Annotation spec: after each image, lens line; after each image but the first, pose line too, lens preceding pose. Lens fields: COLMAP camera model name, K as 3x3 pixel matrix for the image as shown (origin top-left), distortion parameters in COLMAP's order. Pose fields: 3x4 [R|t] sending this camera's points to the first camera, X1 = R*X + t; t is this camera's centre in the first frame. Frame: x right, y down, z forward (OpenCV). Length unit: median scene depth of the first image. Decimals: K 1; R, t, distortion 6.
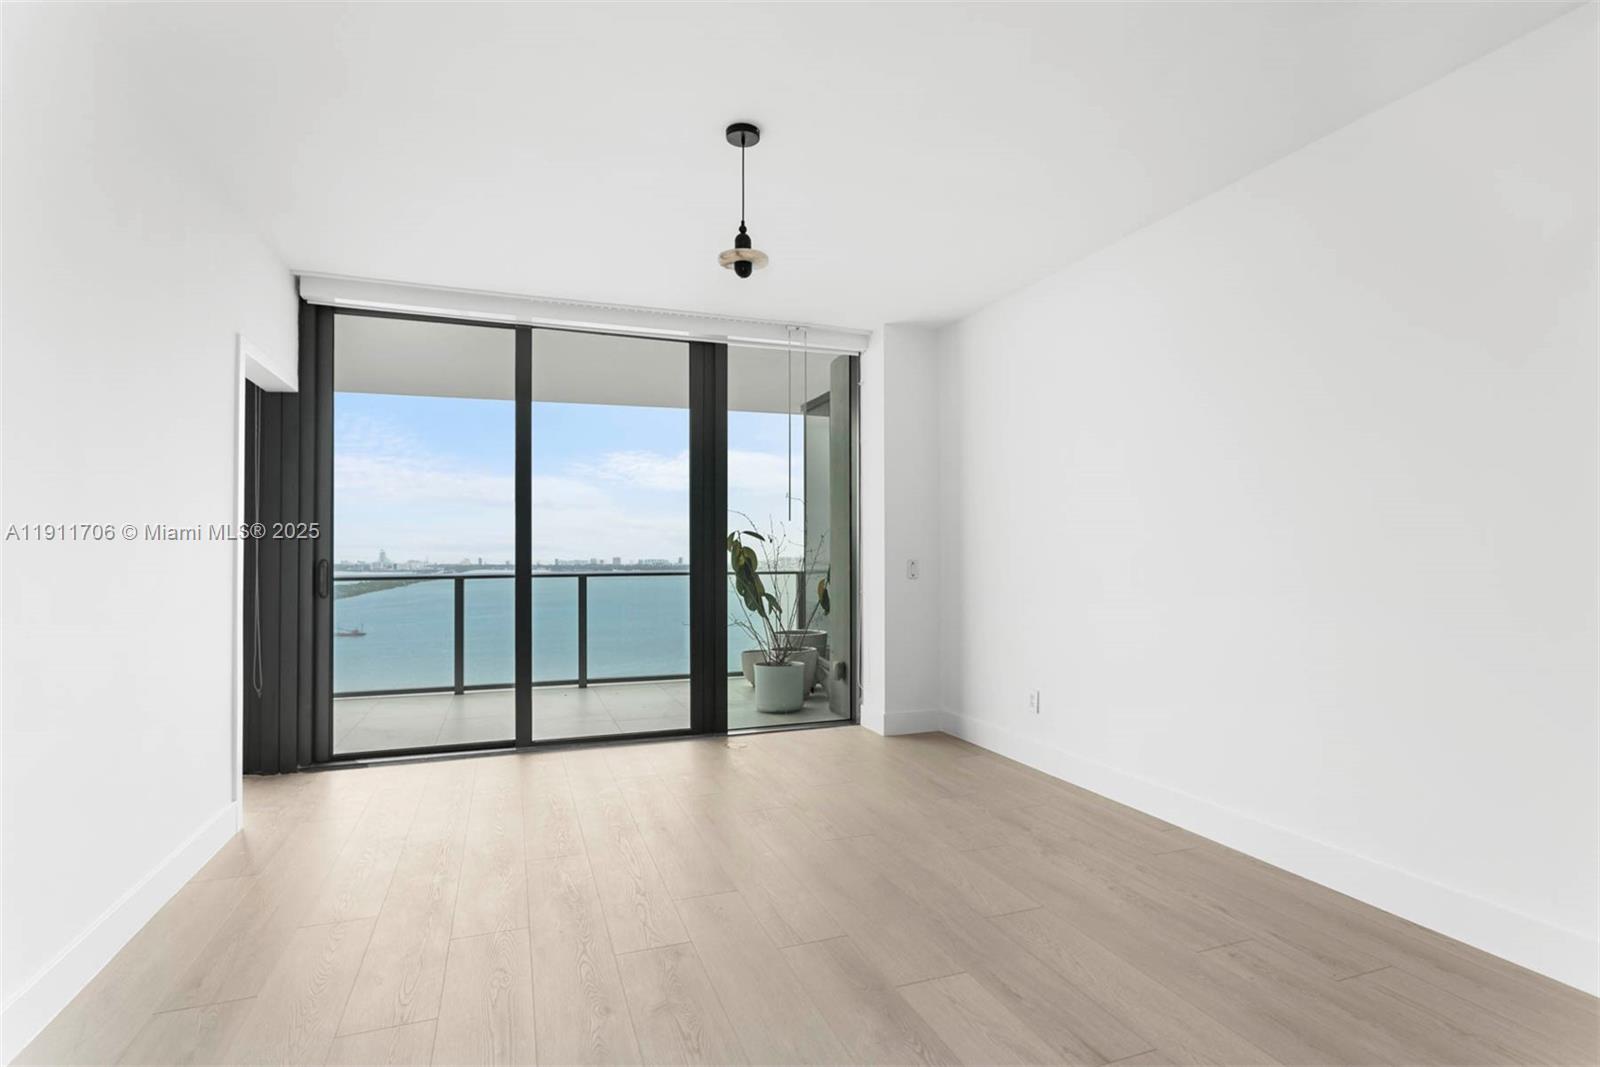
lens RADIAL K [[767.1, 0, 824.8], [0, 767.1, 532.4], [0, 0, 1]] dist [0.001393, -0.000066]
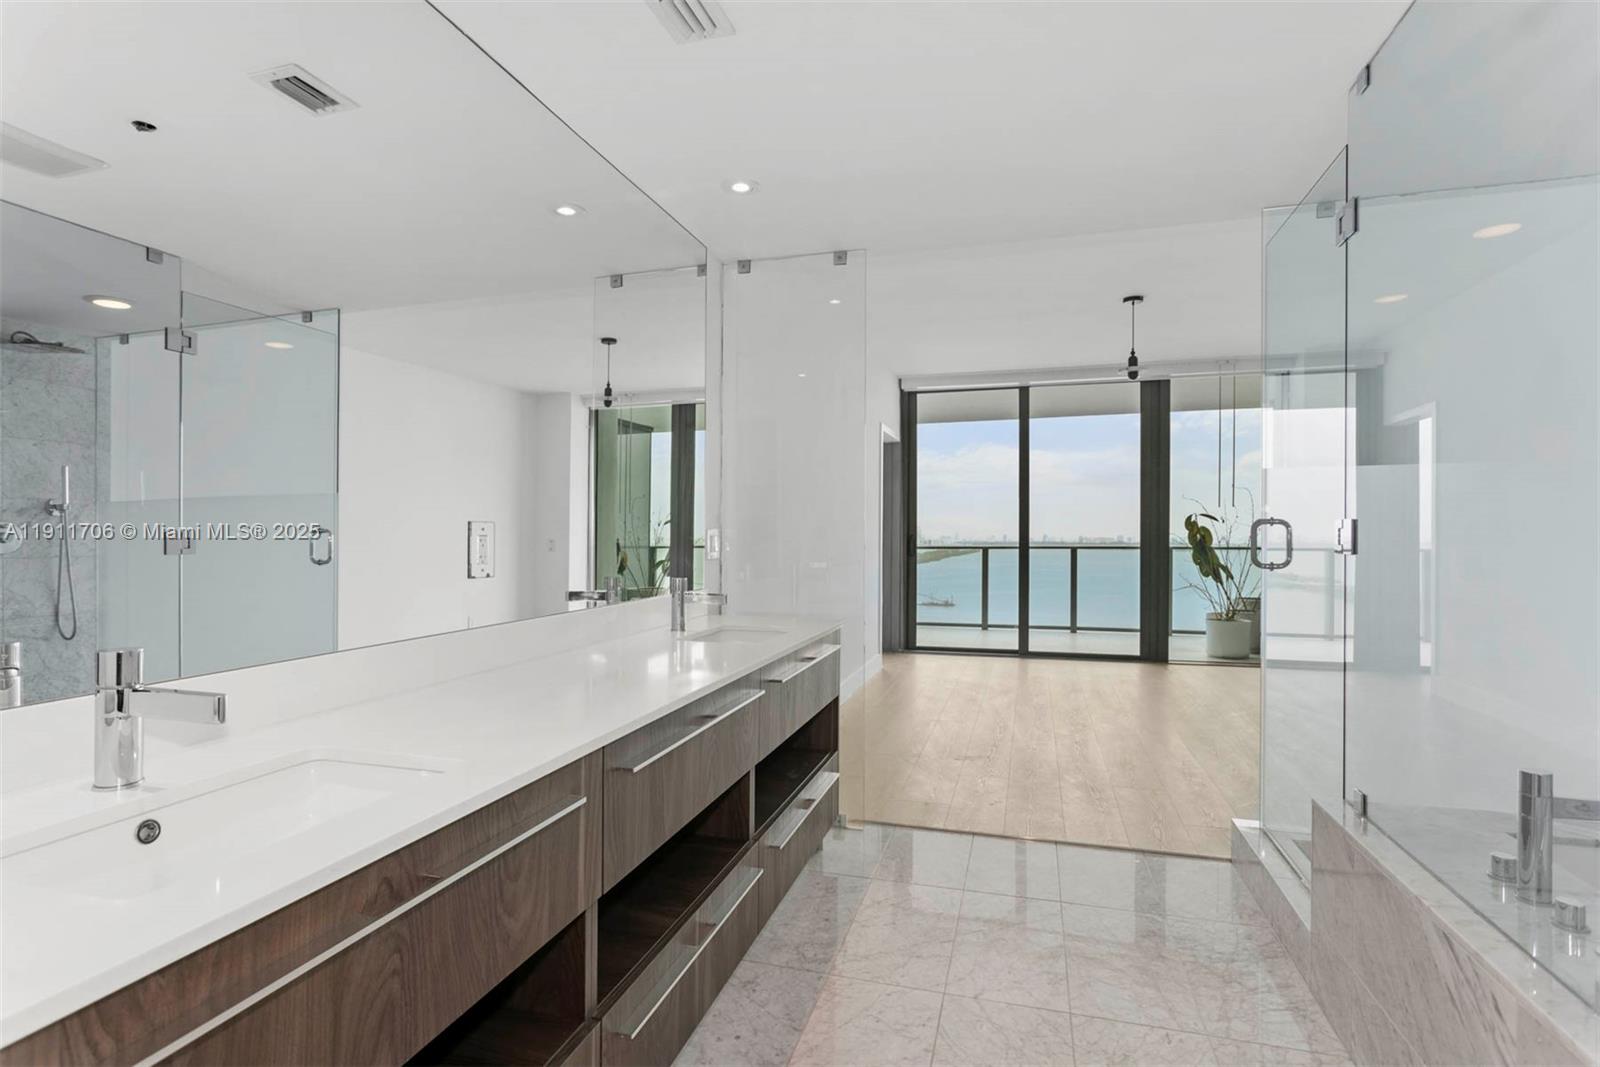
lens RADIAL K [[767.1, 0, 824.8], [0, 767.1, 532.4], [0, 0, 1]] dist [0.001393, -0.000066]
pose [[0.799832, 0.004595, -0.600206, 0.193878], [0.017178, 0.999386, 0.030543, -0.024803], [0.599978, -0.034740, 0.799262, -0.426288]]
